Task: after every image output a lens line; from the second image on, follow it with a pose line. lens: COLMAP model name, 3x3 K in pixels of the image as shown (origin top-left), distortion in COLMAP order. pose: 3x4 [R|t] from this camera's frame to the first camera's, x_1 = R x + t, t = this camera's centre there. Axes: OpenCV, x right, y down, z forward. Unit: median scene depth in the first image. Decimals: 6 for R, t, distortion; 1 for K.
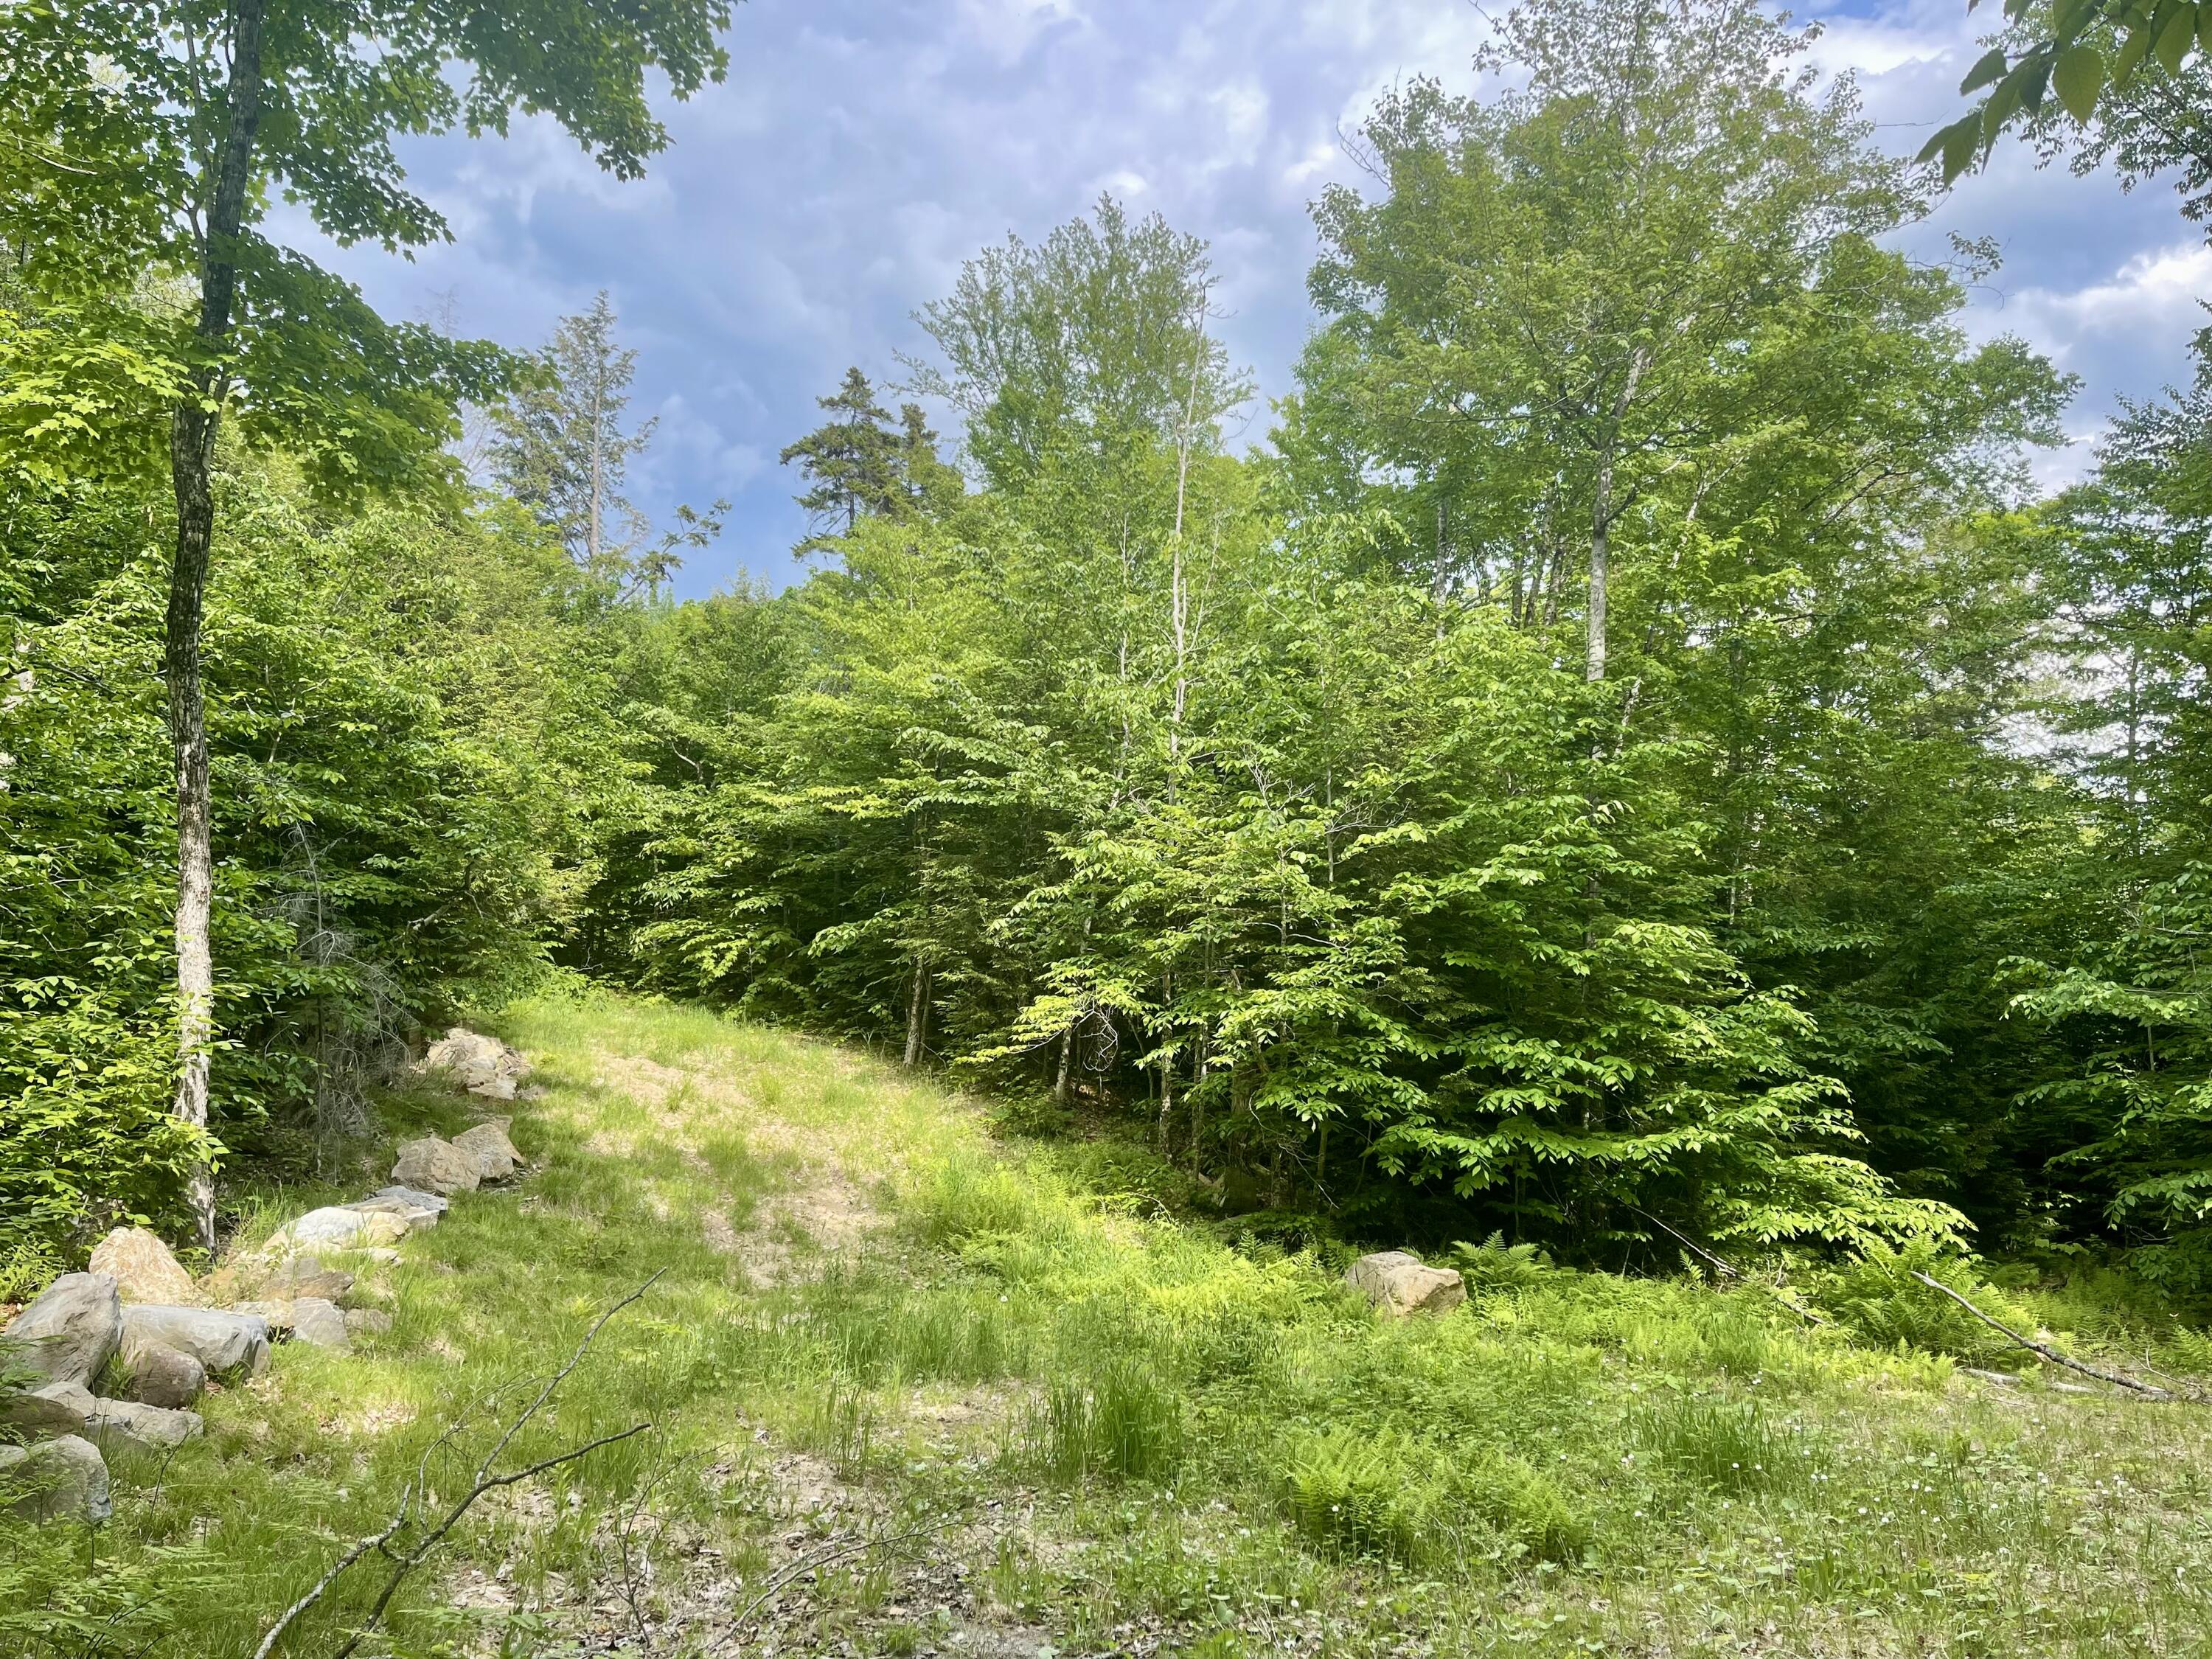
lens RADIAL K [[1694.3, 0, 1112.6], [0, 1694.3, 836.9], [0, 0, 1]] dist [0.039284, -0.026363]
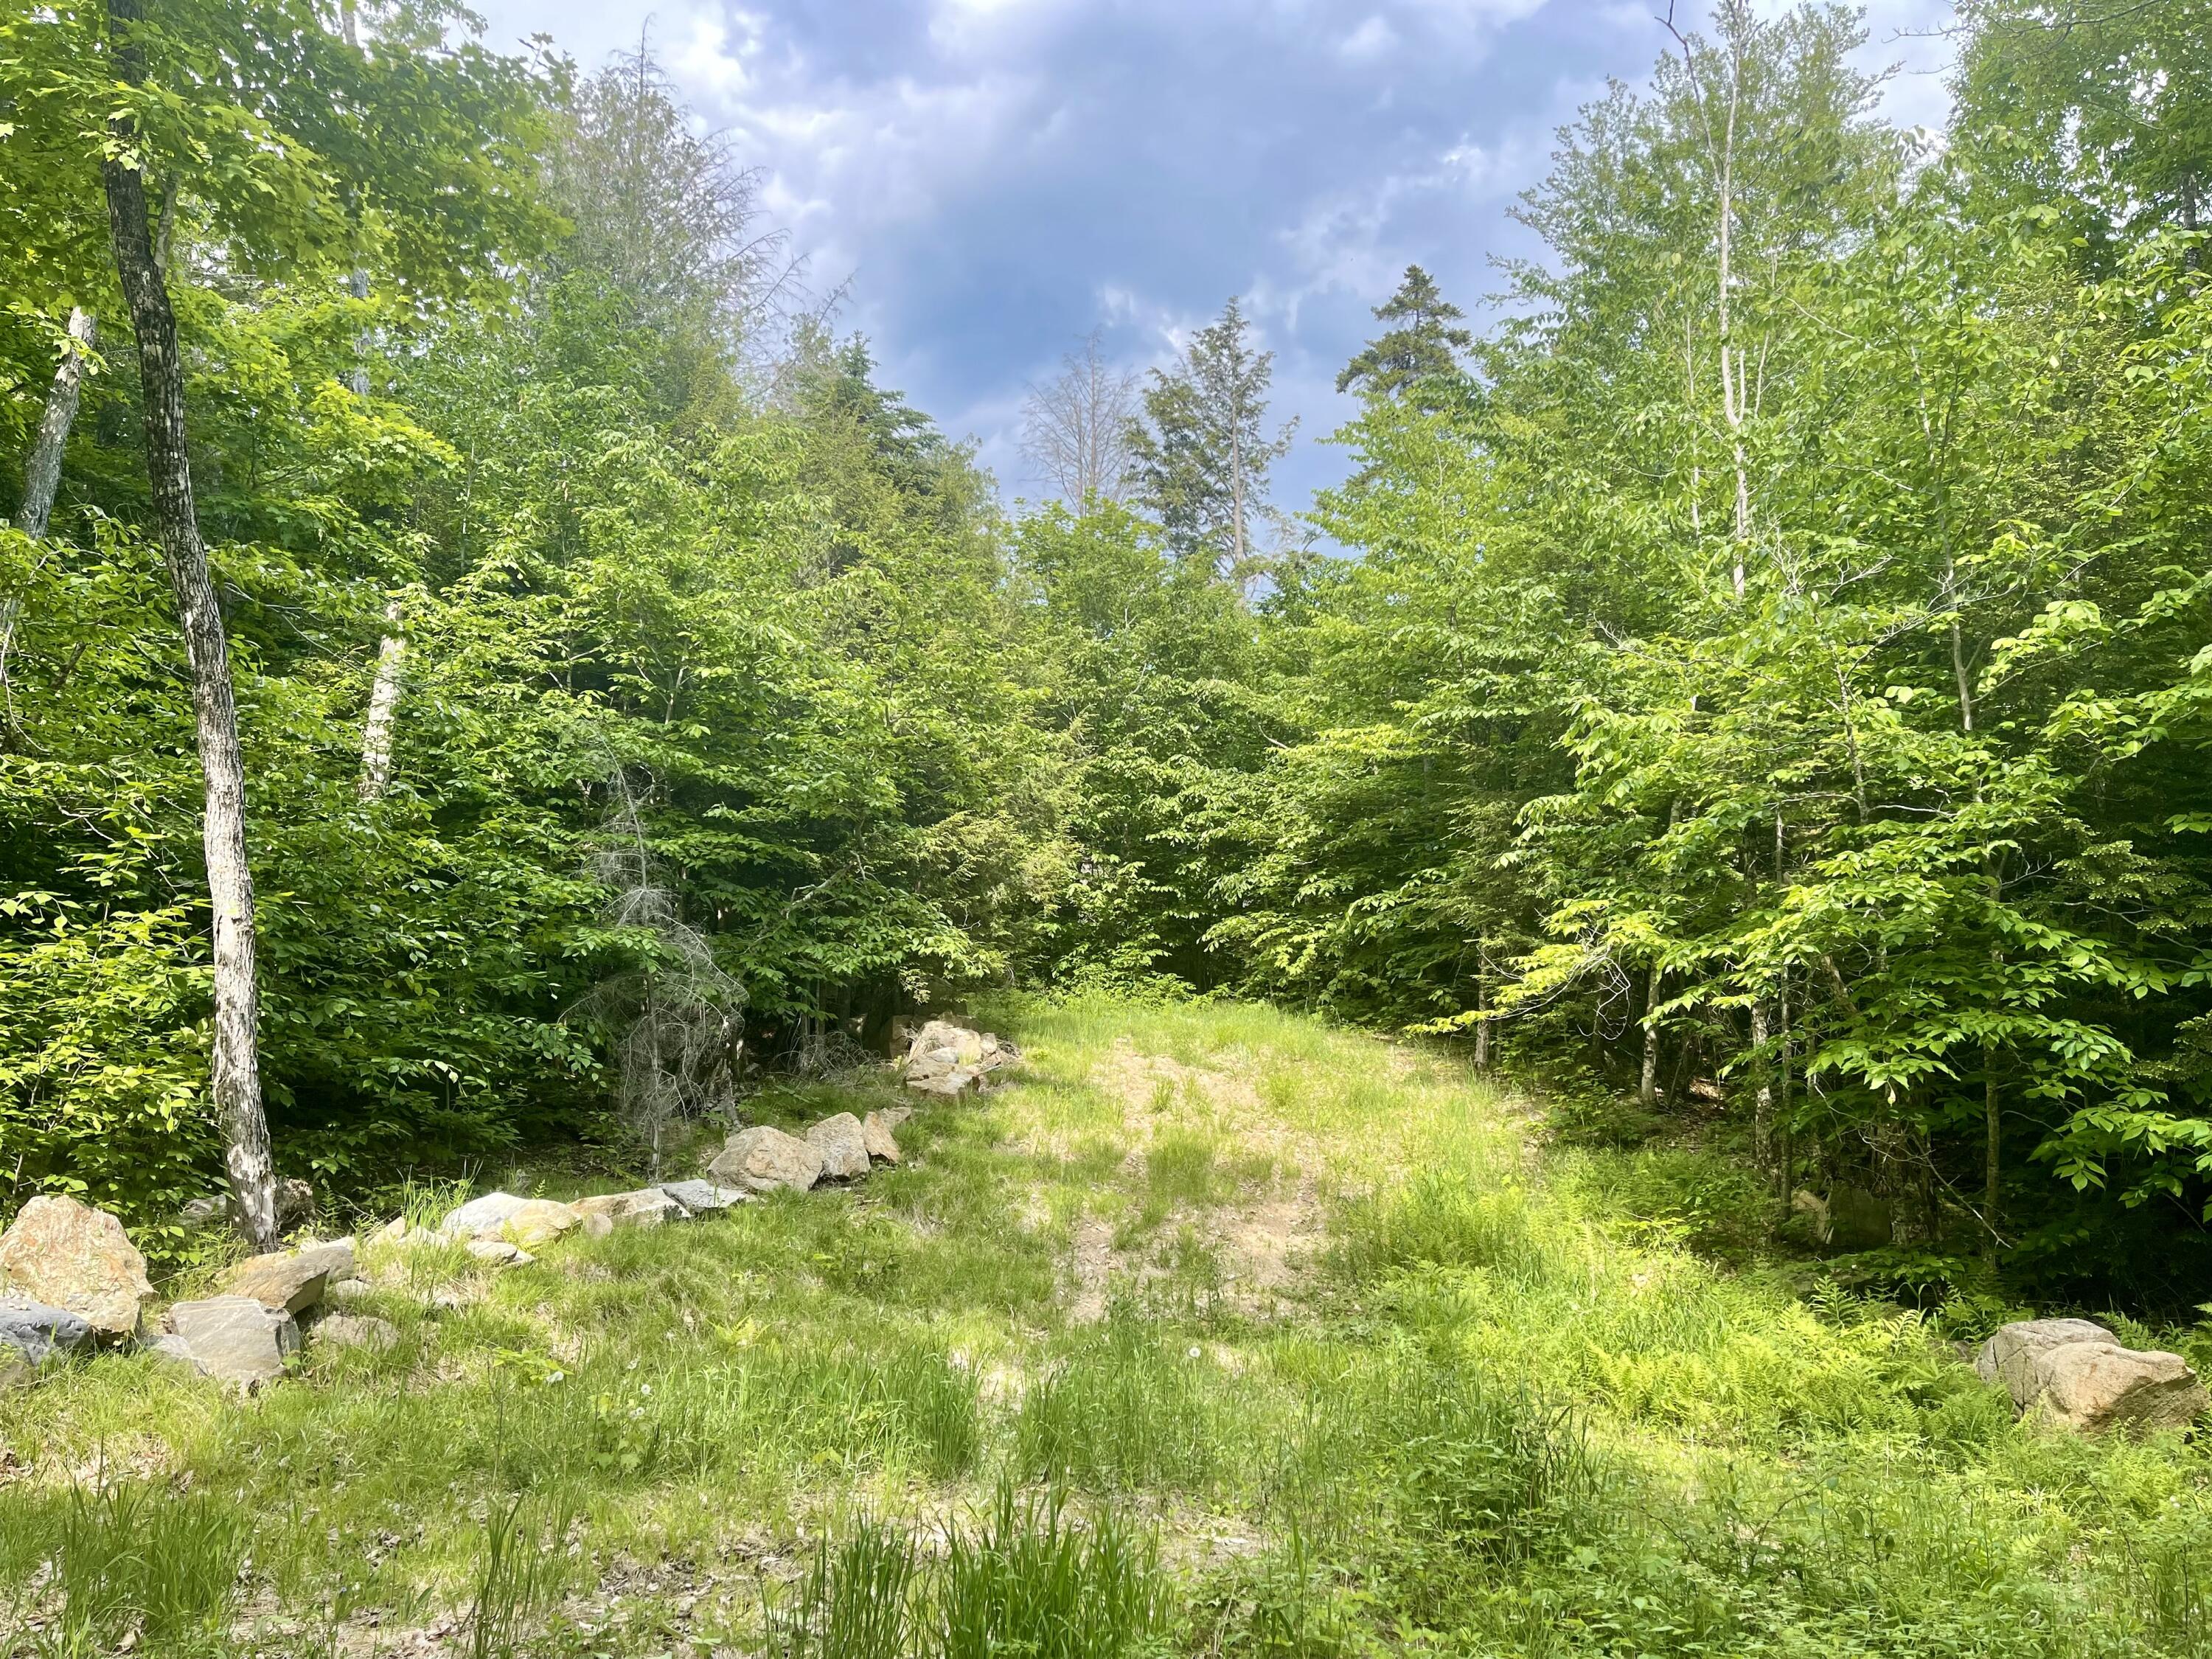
lens RADIAL K [[1694.3, 0, 1100.5], [0, 1694.3, 834.0], [0, 0, 1]] dist [0.039284, -0.026363]
pose [[0.889740, -0.082200, -0.449006, 0.122972], [0.068008, 0.996545, -0.047676, 0.072367], [0.451373, 0.011884, 0.892256, 0.279610]]
